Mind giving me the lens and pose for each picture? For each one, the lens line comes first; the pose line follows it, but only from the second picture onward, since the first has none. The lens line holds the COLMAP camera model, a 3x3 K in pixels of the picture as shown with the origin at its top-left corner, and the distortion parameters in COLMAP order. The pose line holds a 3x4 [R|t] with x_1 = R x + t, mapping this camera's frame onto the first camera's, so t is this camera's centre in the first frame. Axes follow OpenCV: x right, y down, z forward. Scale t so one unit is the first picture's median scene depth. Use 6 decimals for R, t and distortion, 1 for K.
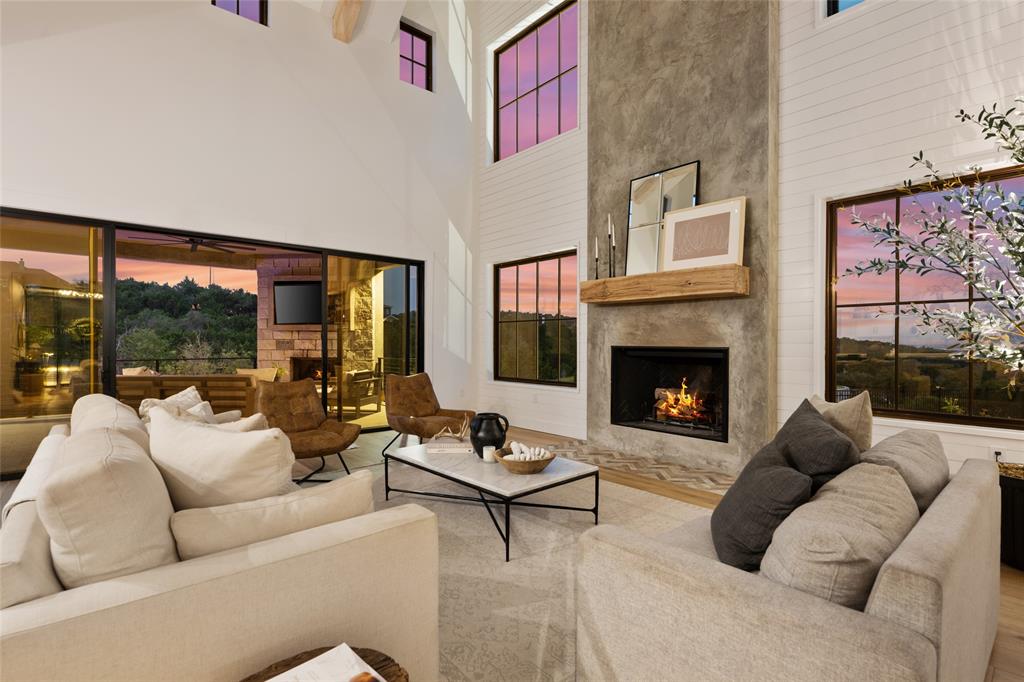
lens RADIAL K [[478.4, 0, 512.0], [0, 478.4, 341.0], [0, 0, 1]] dist [-0.001484, -0.000185]
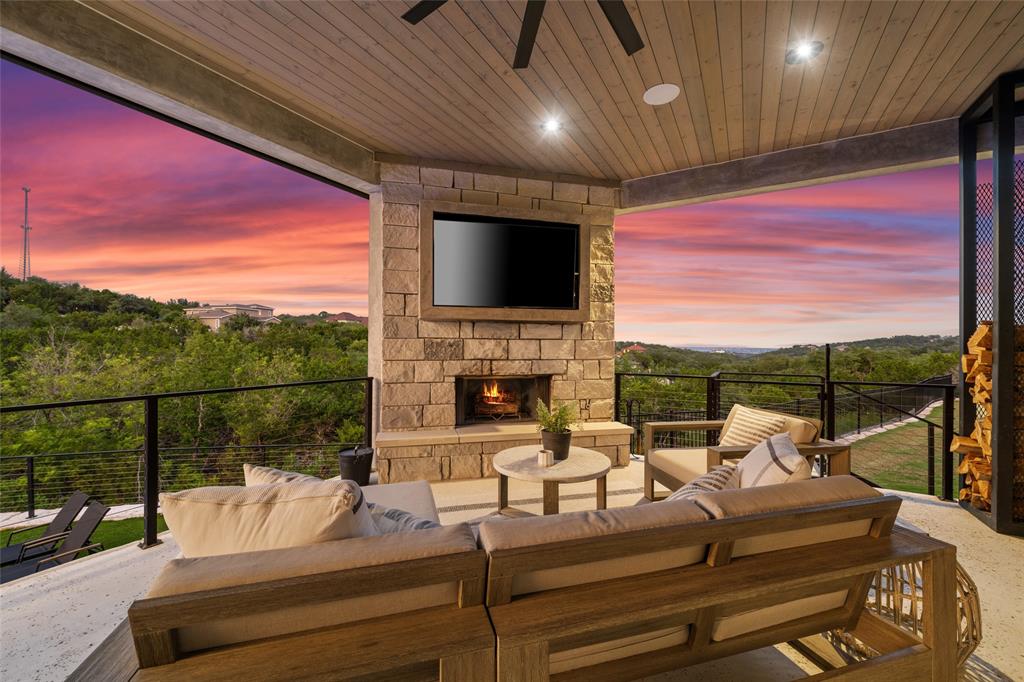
lens RADIAL K [[403.7, 0, 513.3], [0, 403.7, 345.5], [0, 0, 1]] dist [0.001011, -0.000027]
pose [[0.948813, -0.001110, 0.315836, -0.537668], [-0.000564, 0.999986, 0.005208, 0.001413], [-0.315838, -0.005119, 0.948799, 0.593230]]
